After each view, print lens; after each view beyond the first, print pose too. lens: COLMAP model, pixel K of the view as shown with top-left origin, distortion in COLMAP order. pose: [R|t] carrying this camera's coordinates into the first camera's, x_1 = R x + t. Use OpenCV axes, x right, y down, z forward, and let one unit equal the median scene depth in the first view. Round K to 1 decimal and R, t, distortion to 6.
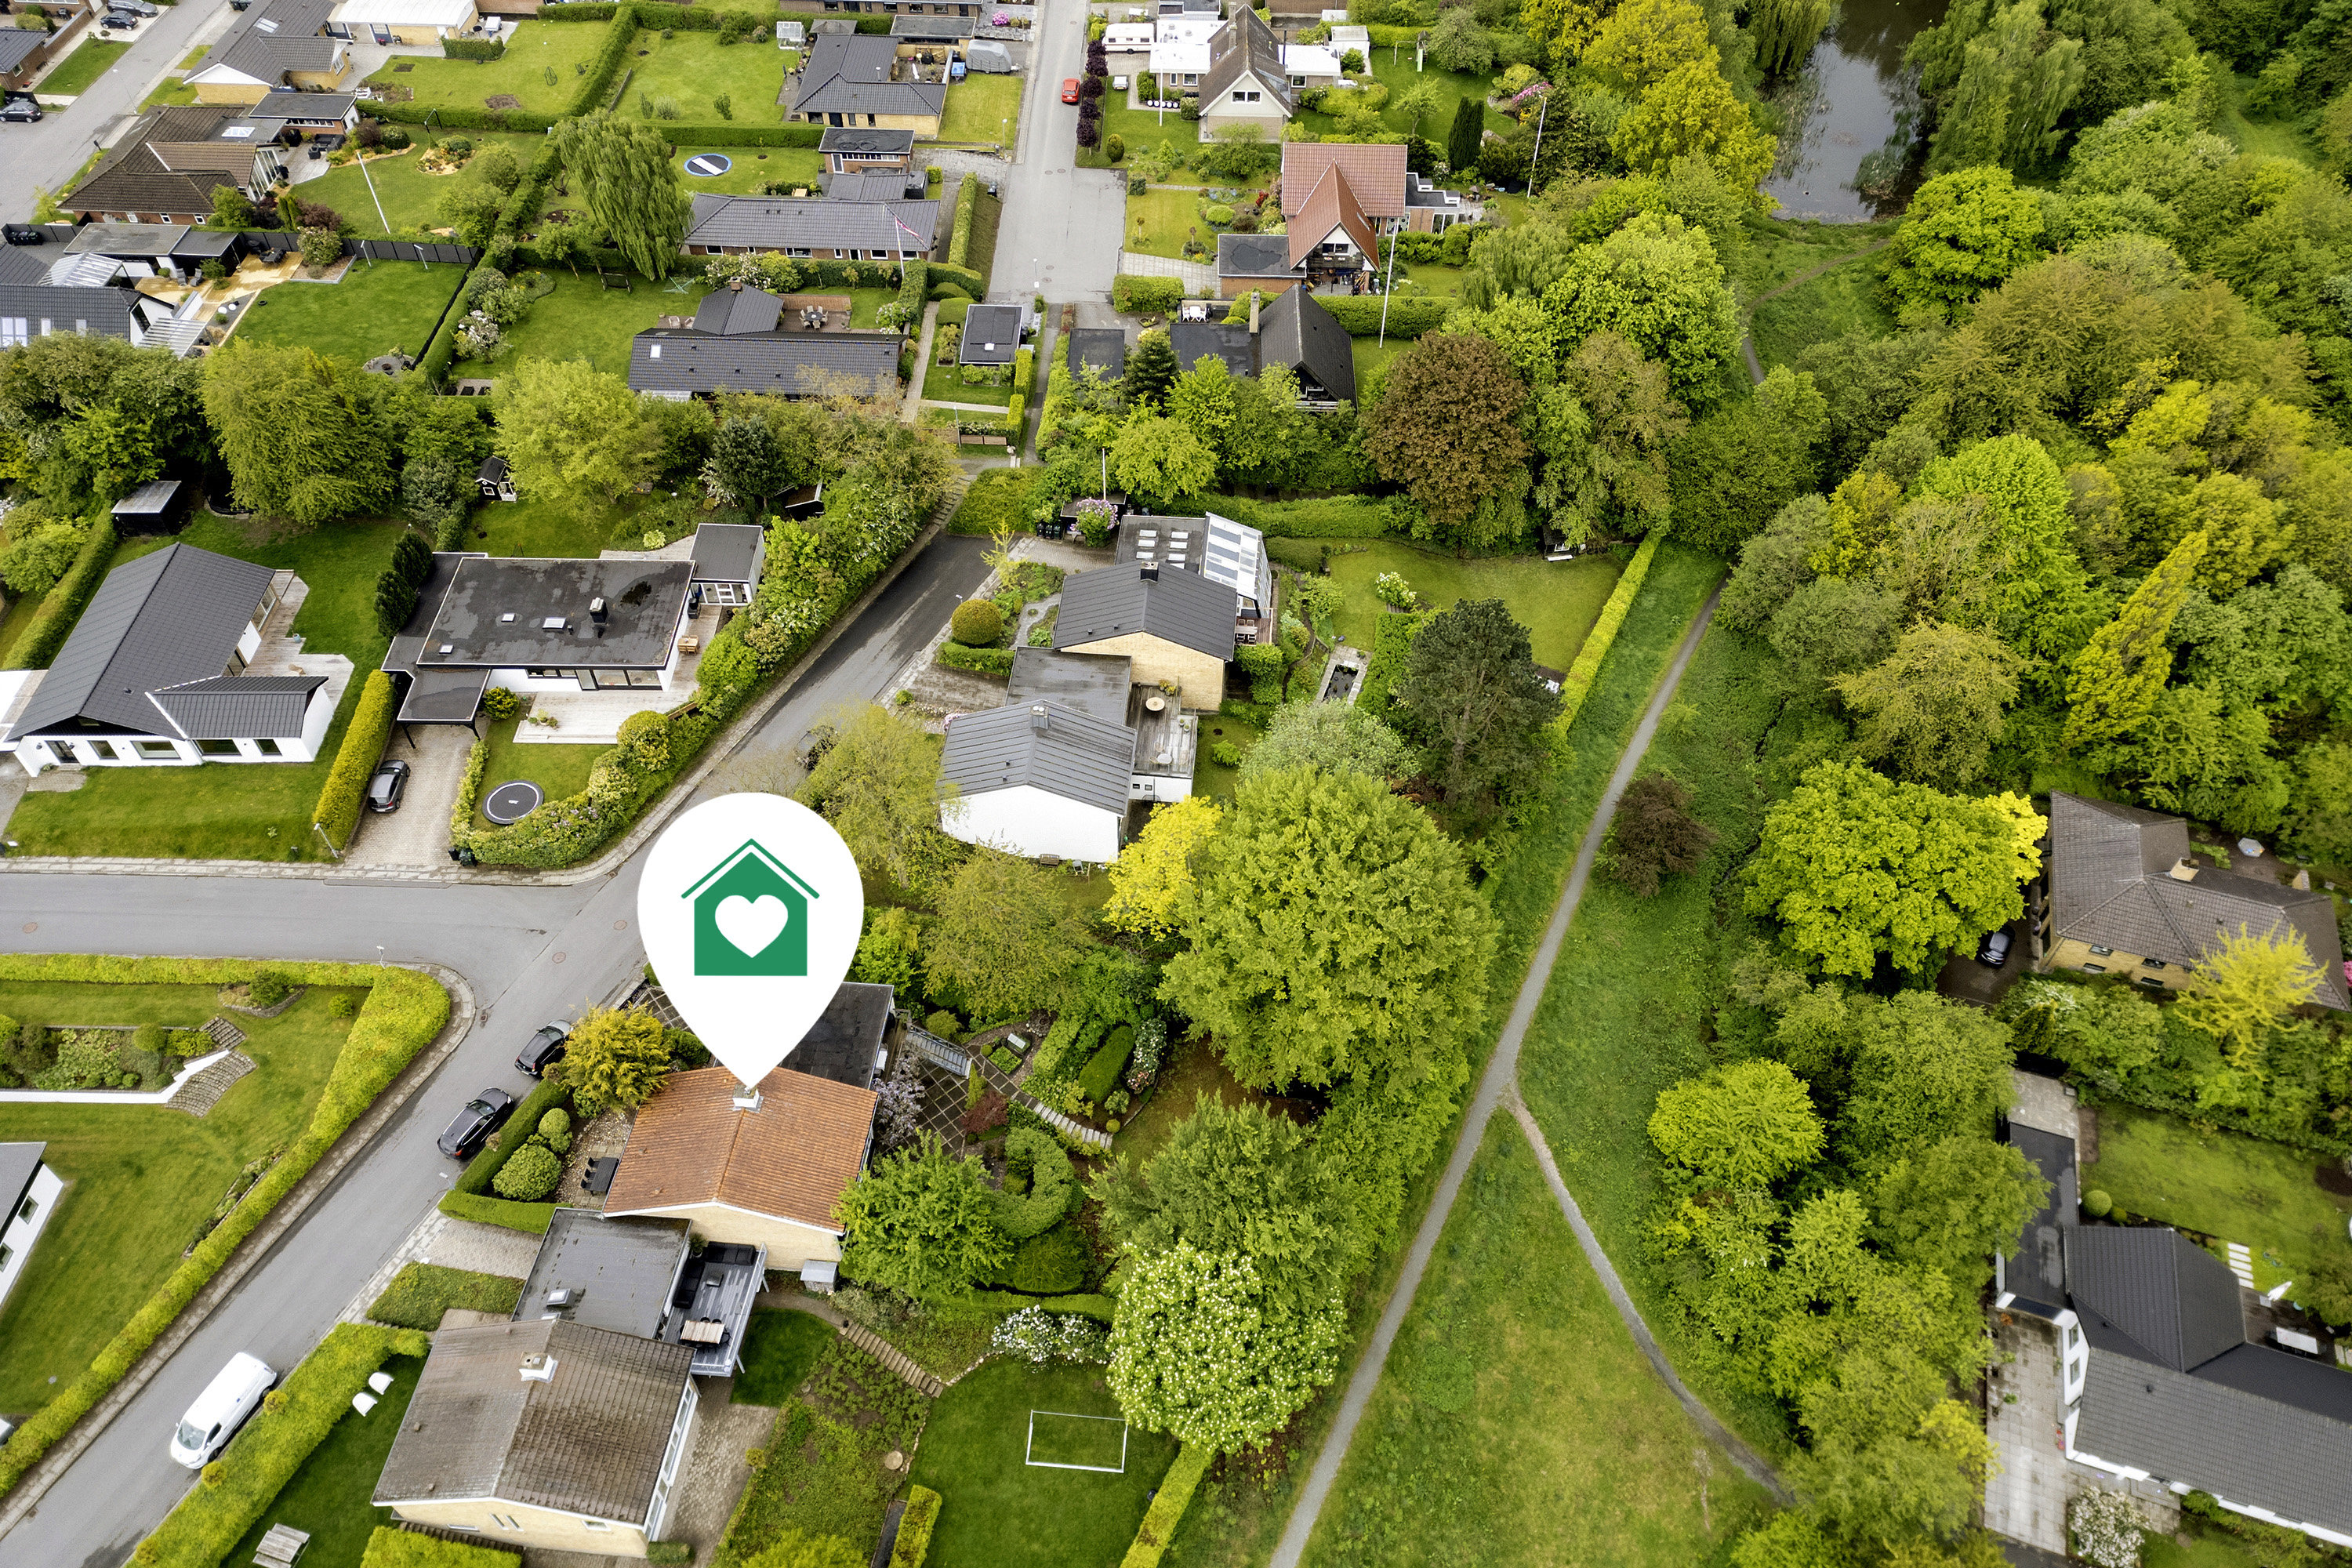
lens RADIAL K [[1680.8, 0, 1176.0], [0, 1680.8, 784.0], [0, 0, 1]] dist [0.093060, -0.068283]
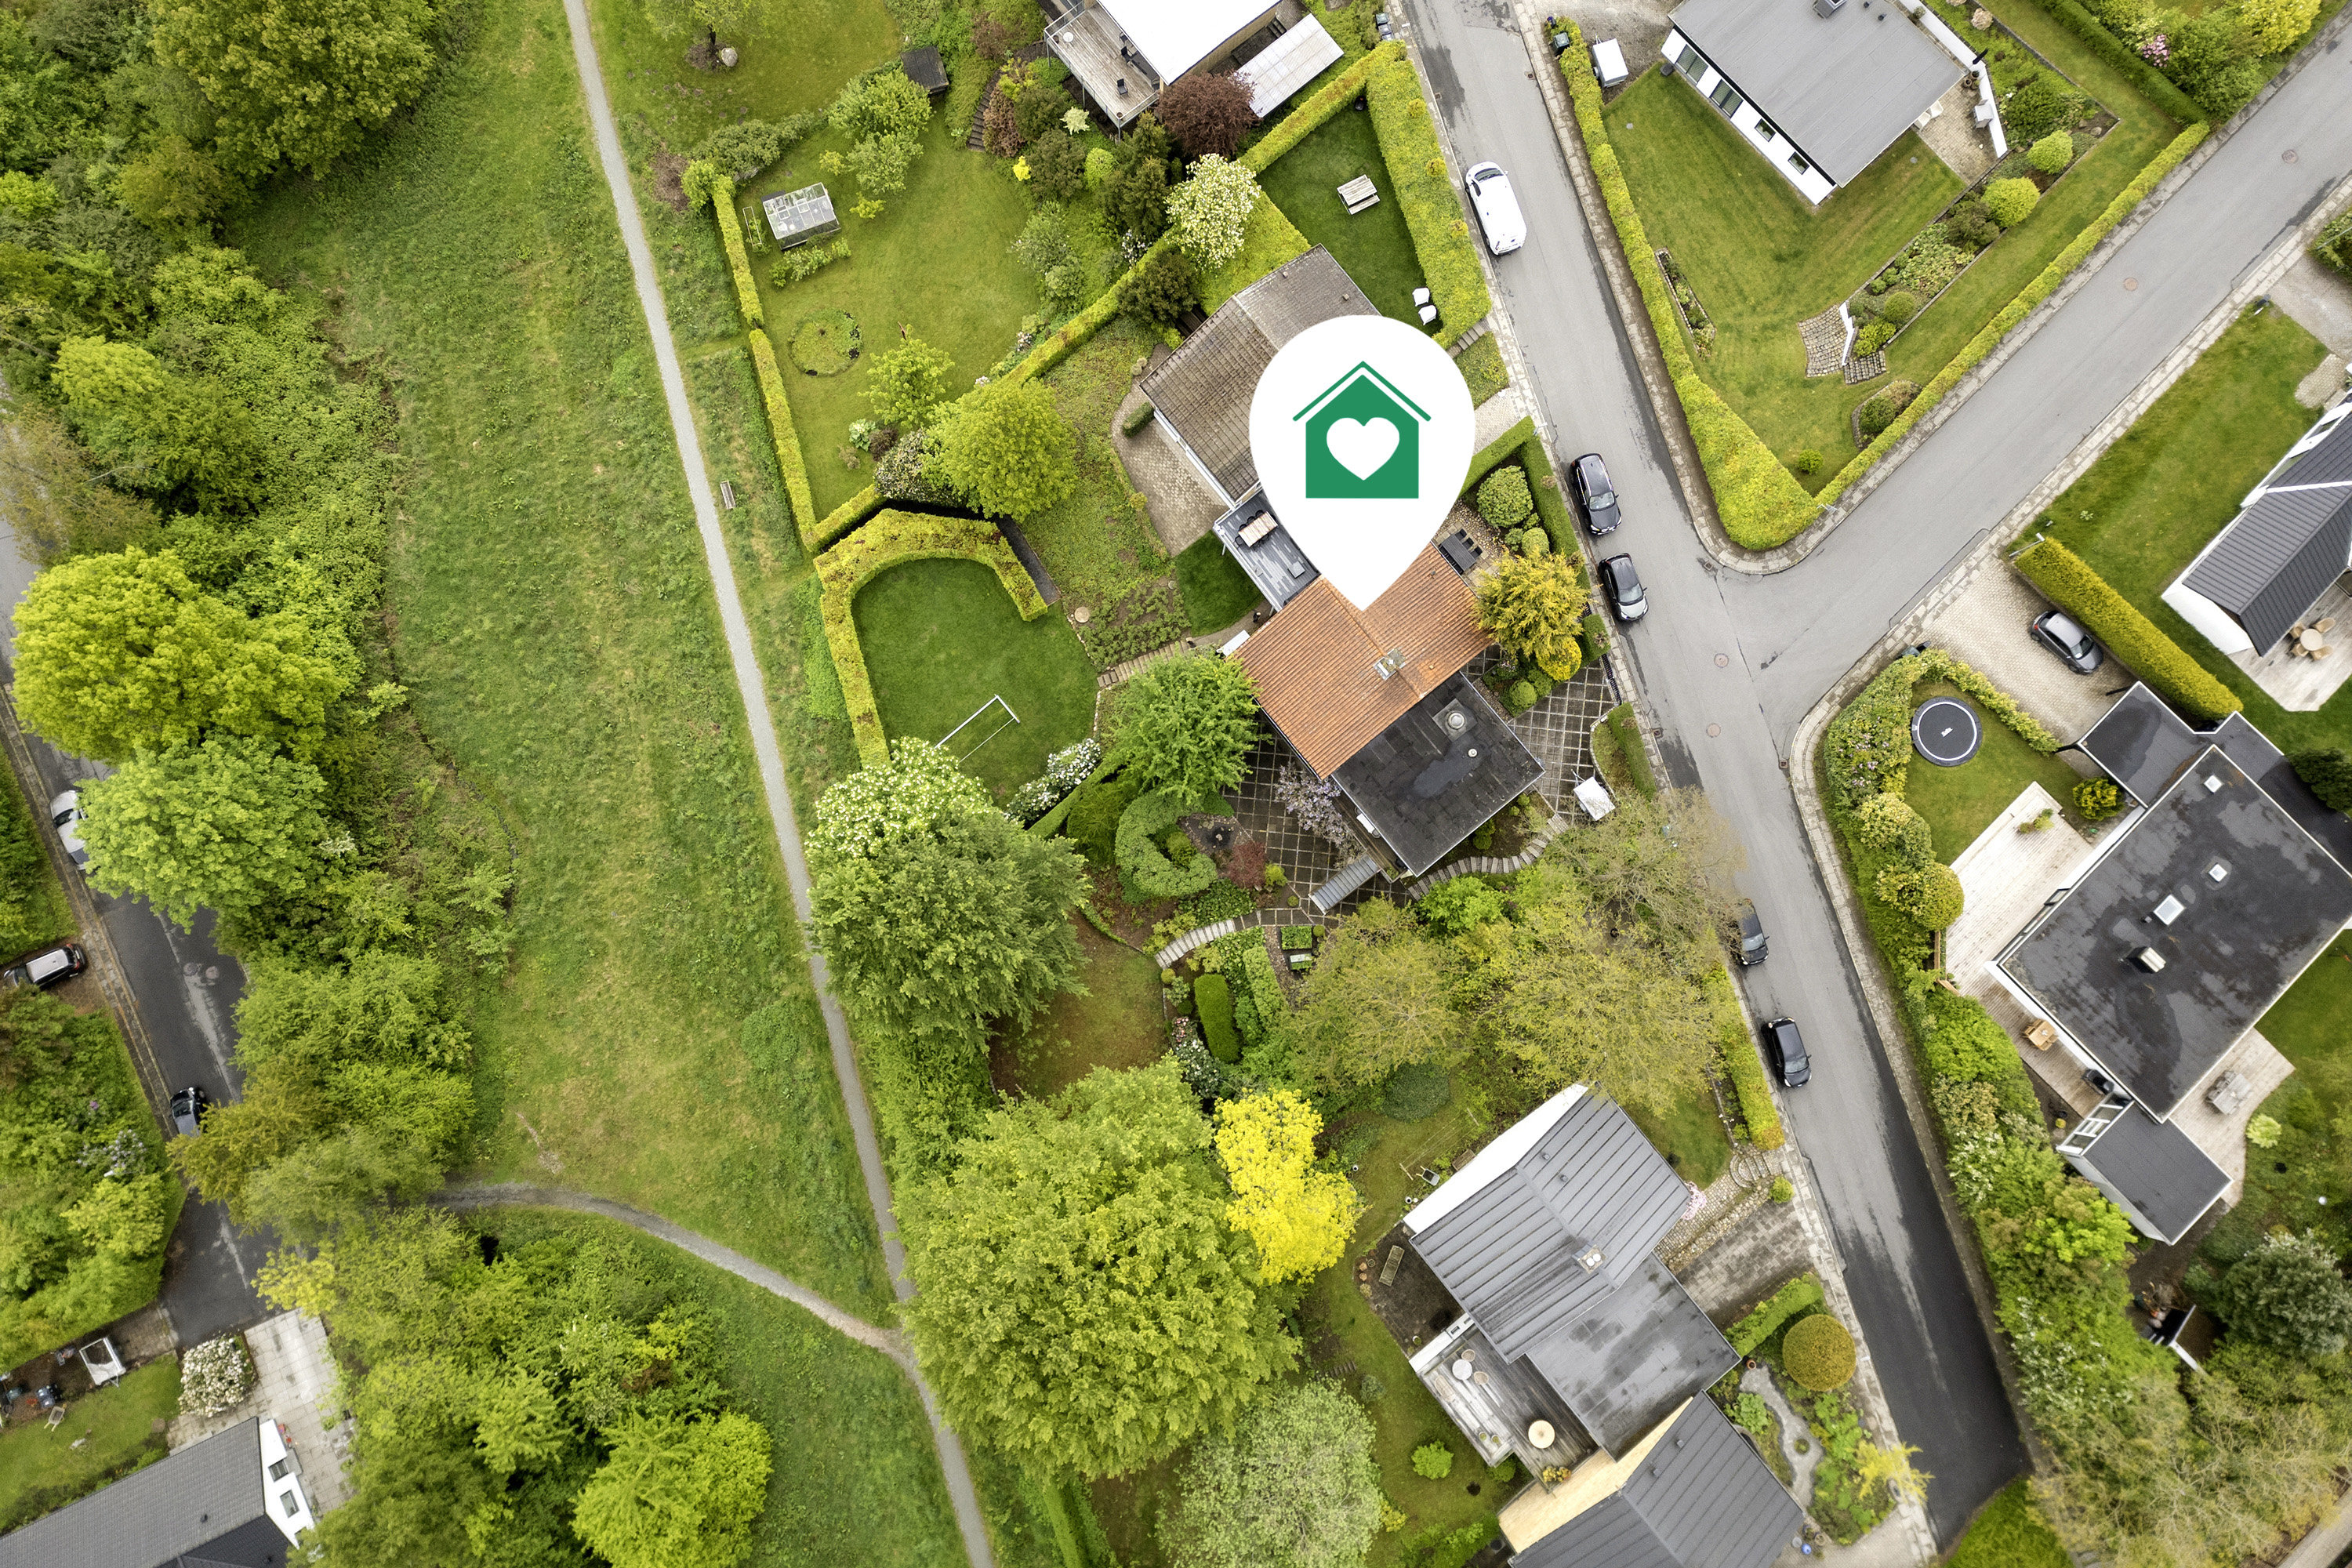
lens RADIAL K [[1680.8, 0, 1176.0], [0, 1680.8, 784.0], [0, 0, 1]] dist [0.093060, -0.068283]
pose [[-0.720614, 0.683499, -0.116382, -0.004367], [-0.535854, -0.442515, 0.719056, -0.412653], [0.439973, 0.580525, 0.685138, 0.288879]]
